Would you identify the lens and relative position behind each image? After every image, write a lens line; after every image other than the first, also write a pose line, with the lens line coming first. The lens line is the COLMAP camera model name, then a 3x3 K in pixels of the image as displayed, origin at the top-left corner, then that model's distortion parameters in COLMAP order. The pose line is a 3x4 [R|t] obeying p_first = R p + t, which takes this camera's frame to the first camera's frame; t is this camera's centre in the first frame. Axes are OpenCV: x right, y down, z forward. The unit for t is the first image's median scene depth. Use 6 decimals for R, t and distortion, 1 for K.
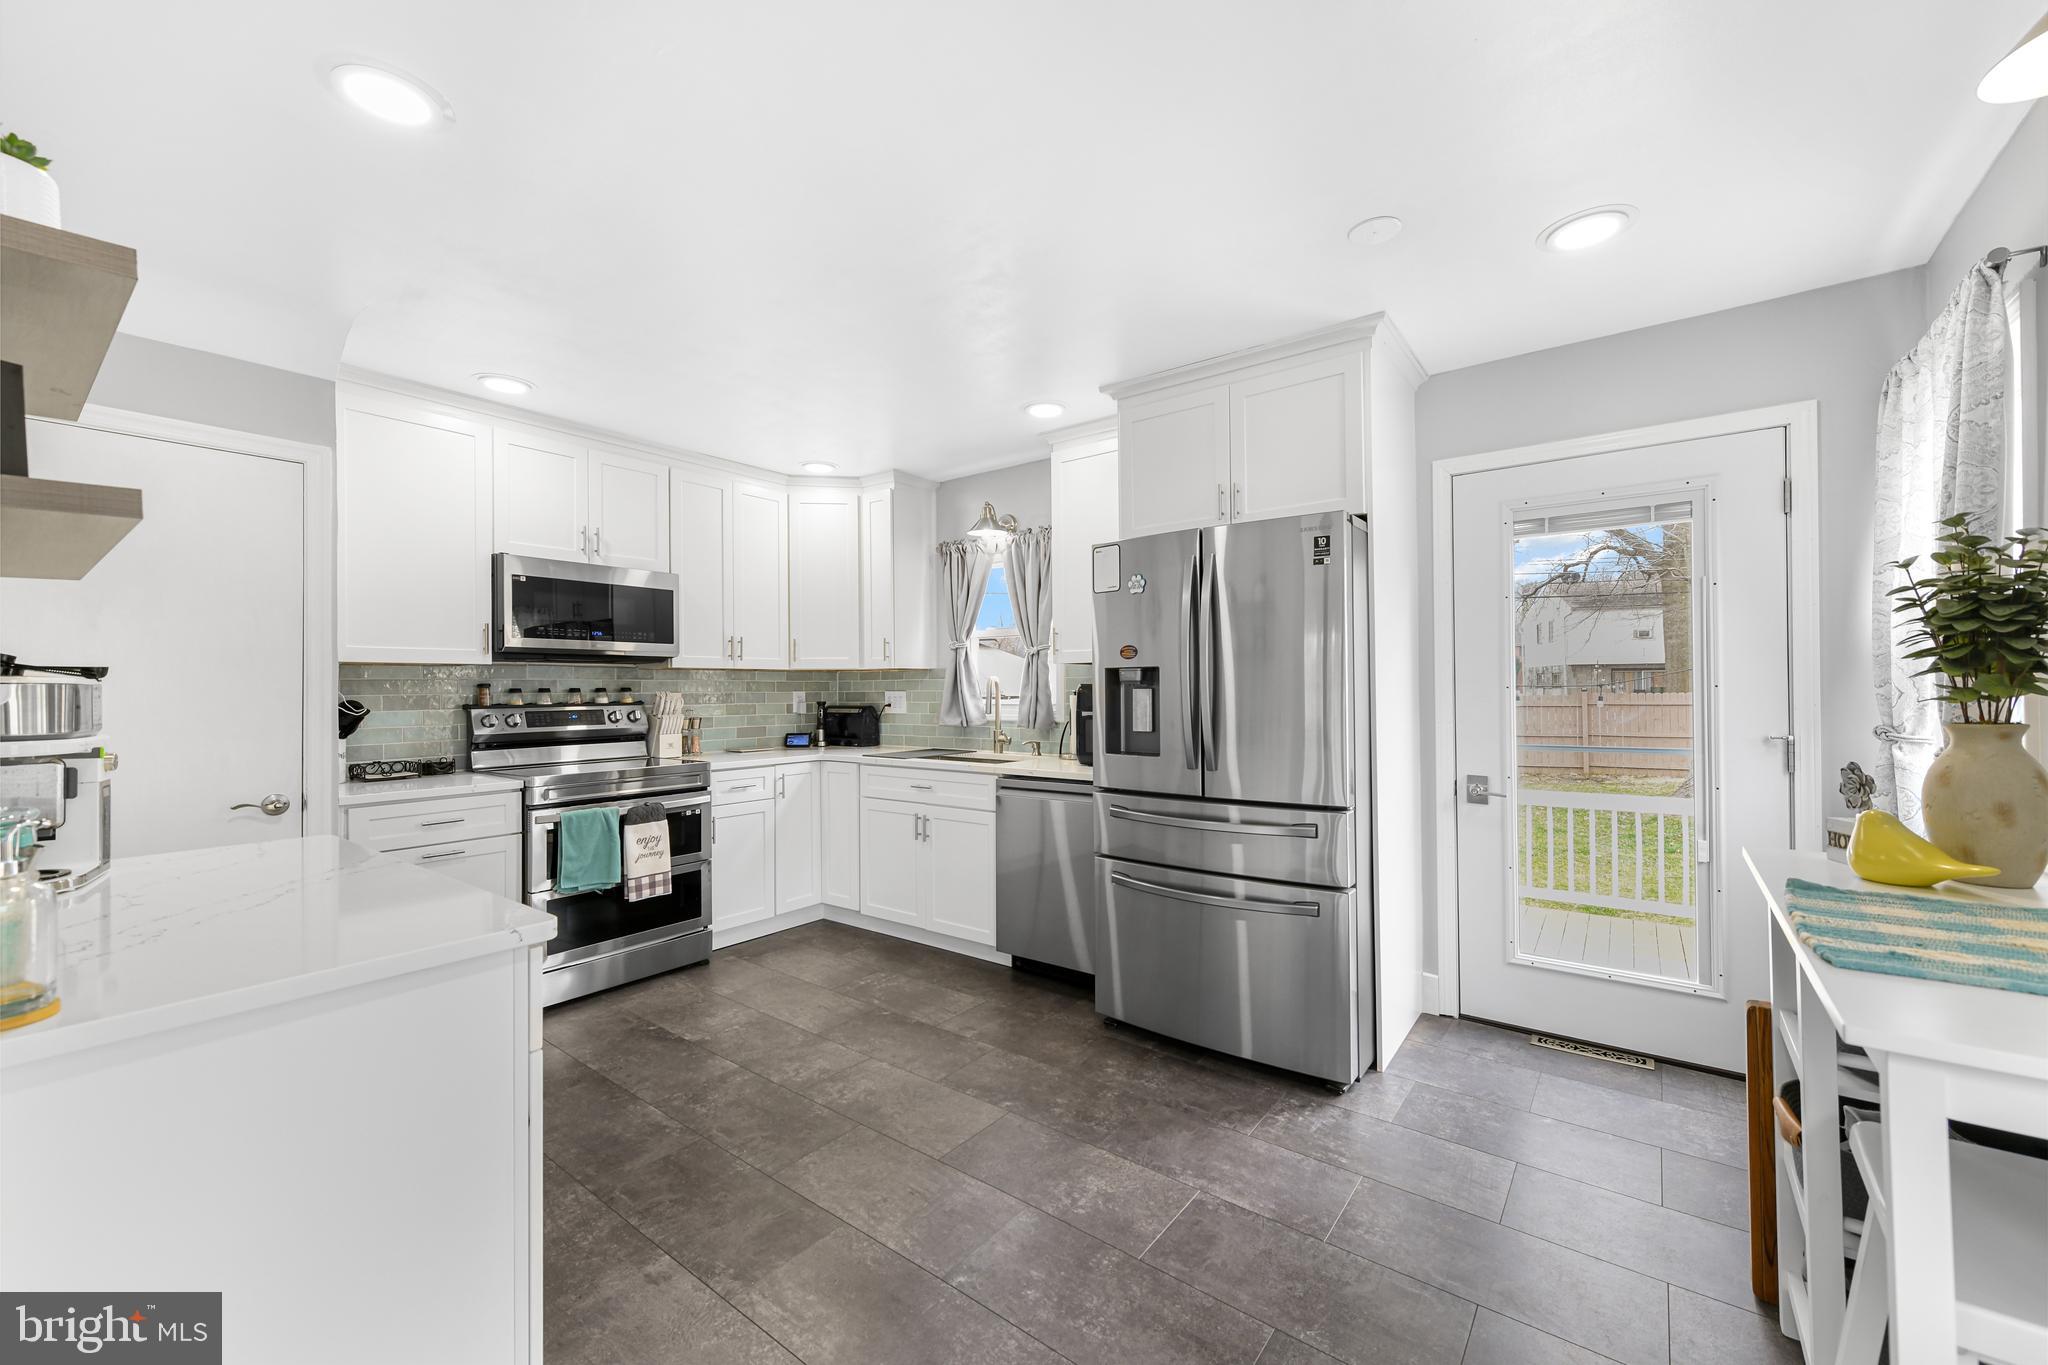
lens RADIAL K [[816.2, 0, 1051.5], [0, 816.2, 683.3], [0, 0, 1]] dist [0.015334, -0.000386]
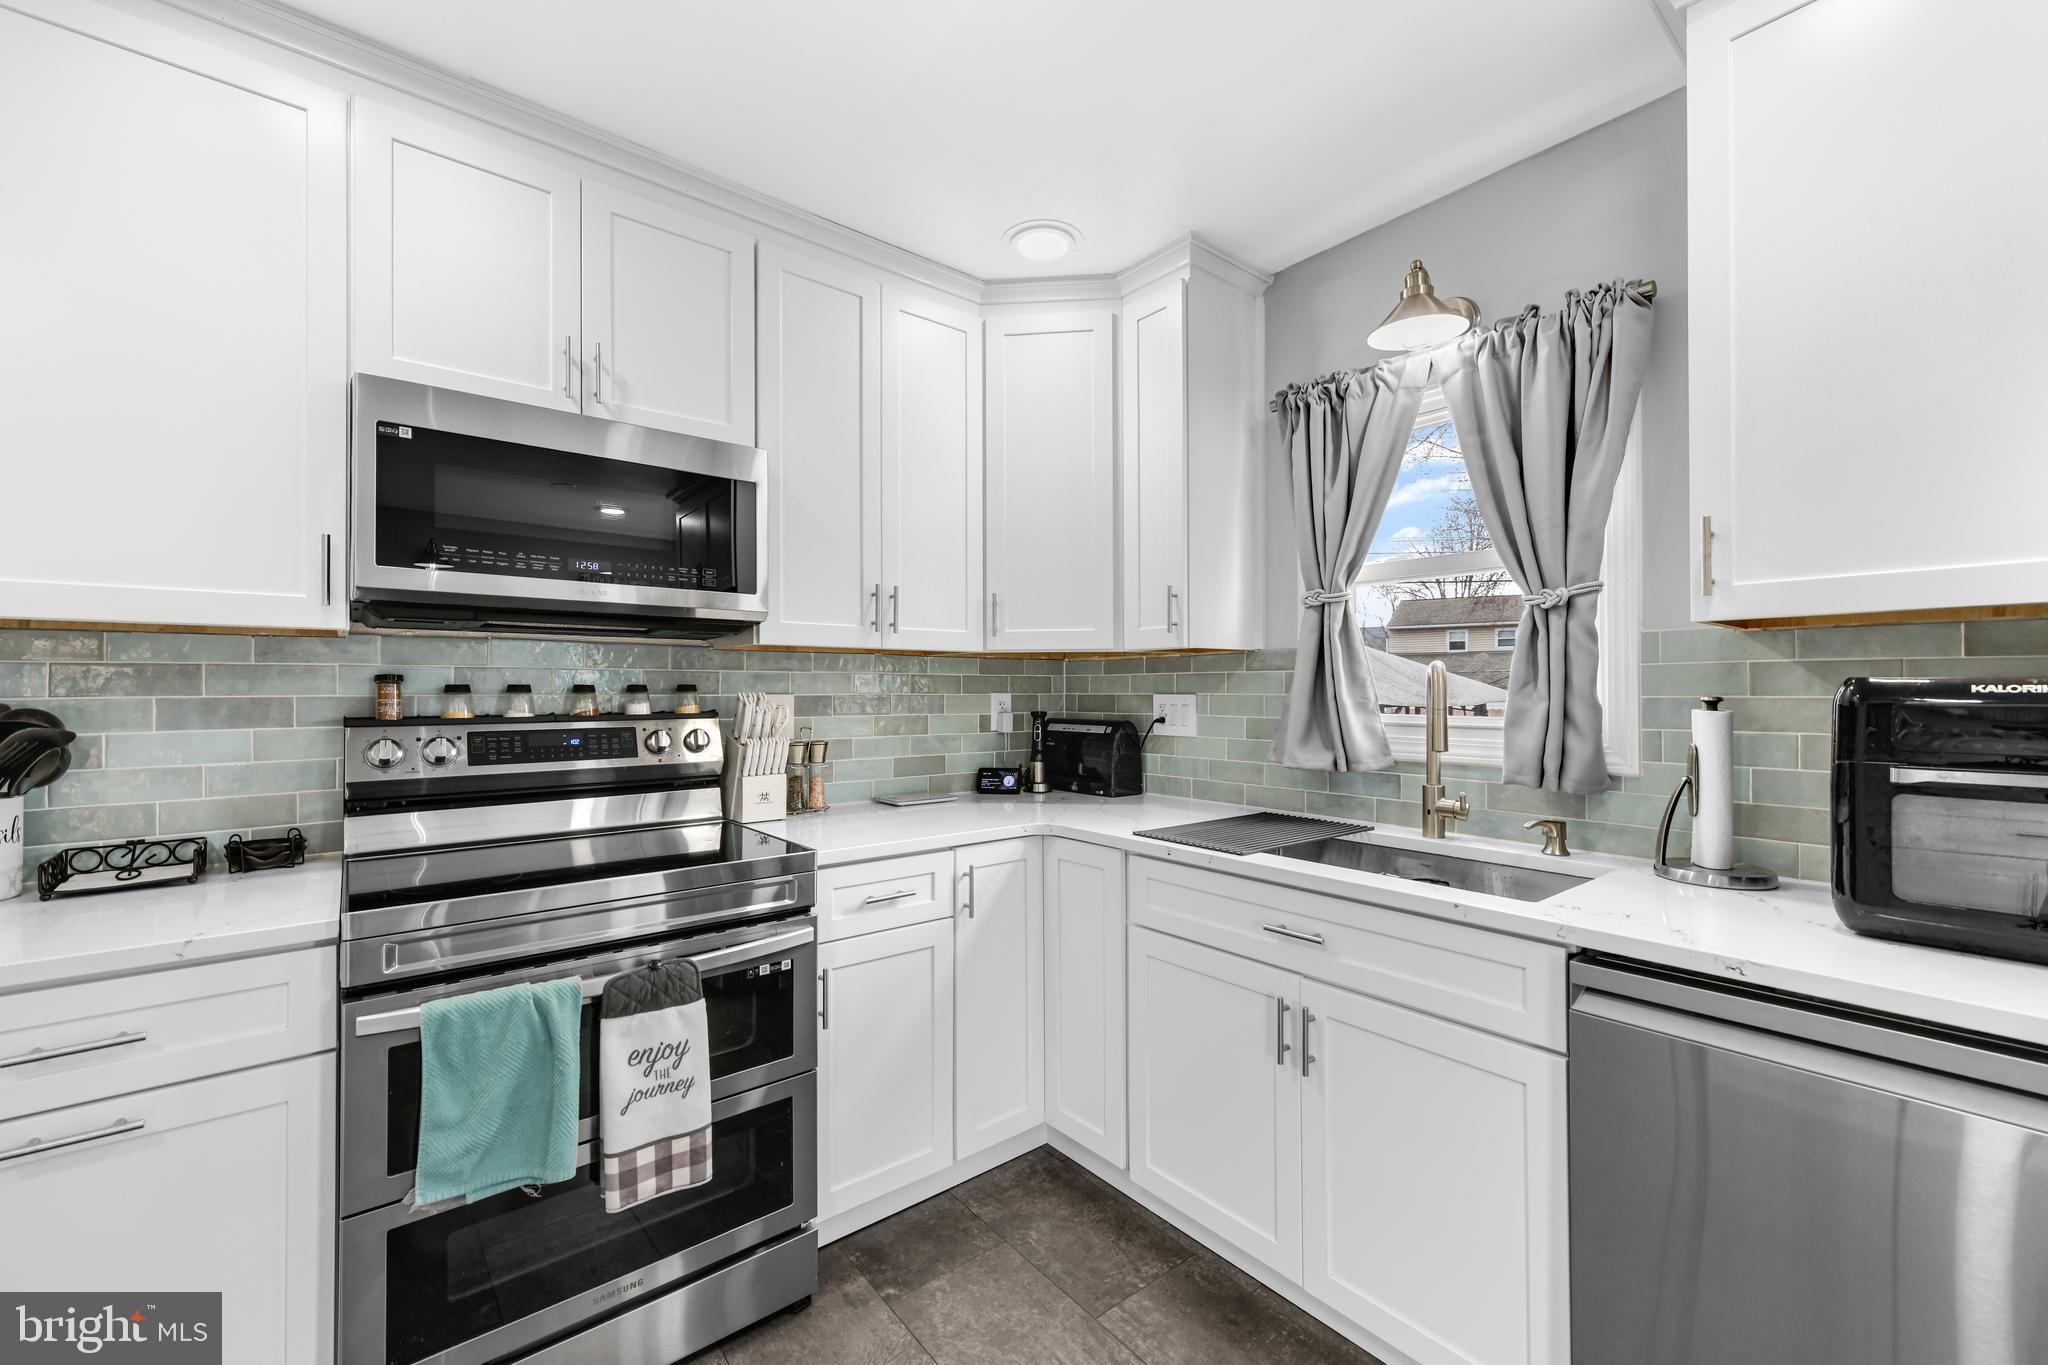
lens RADIAL K [[816.2, 0, 1025.9], [0, 816.2, 686.3], [0, 0, 1]] dist [0.015334, -0.000386]
pose [[0.965998, 0.004514, -0.258510, -0.171206], [-0.003874, 0.999988, 0.002983, 0.003783], [0.258520, -0.001880, 0.966004, 0.537828]]
